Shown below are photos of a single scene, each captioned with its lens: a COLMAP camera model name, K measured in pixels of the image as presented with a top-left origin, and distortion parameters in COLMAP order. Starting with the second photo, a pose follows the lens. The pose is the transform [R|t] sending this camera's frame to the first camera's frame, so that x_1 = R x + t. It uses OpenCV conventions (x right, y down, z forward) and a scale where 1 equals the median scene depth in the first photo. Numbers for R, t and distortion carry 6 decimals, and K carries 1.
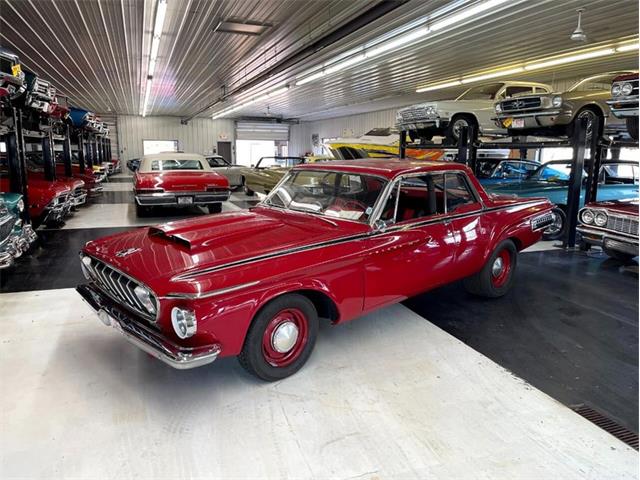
lens RADIAL K [[488.1, 0, 322.9], [0, 488.1, 239.9], [0, 0, 1]] dist [0.076181, -0.104067]
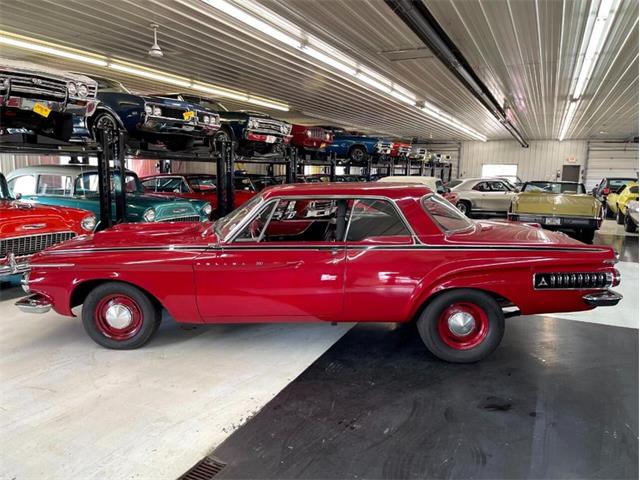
lens RADIAL K [[488.1, 0, 319.0], [0, 488.1, 237.0], [0, 0, 1]] dist [0.076181, -0.104067]
pose [[0.702873, 0.104101, -0.703656, 0.858585], [-0.141838, 0.989878, 0.004765, -0.061761], [0.697030, 0.096456, 0.710525, 0.328339]]
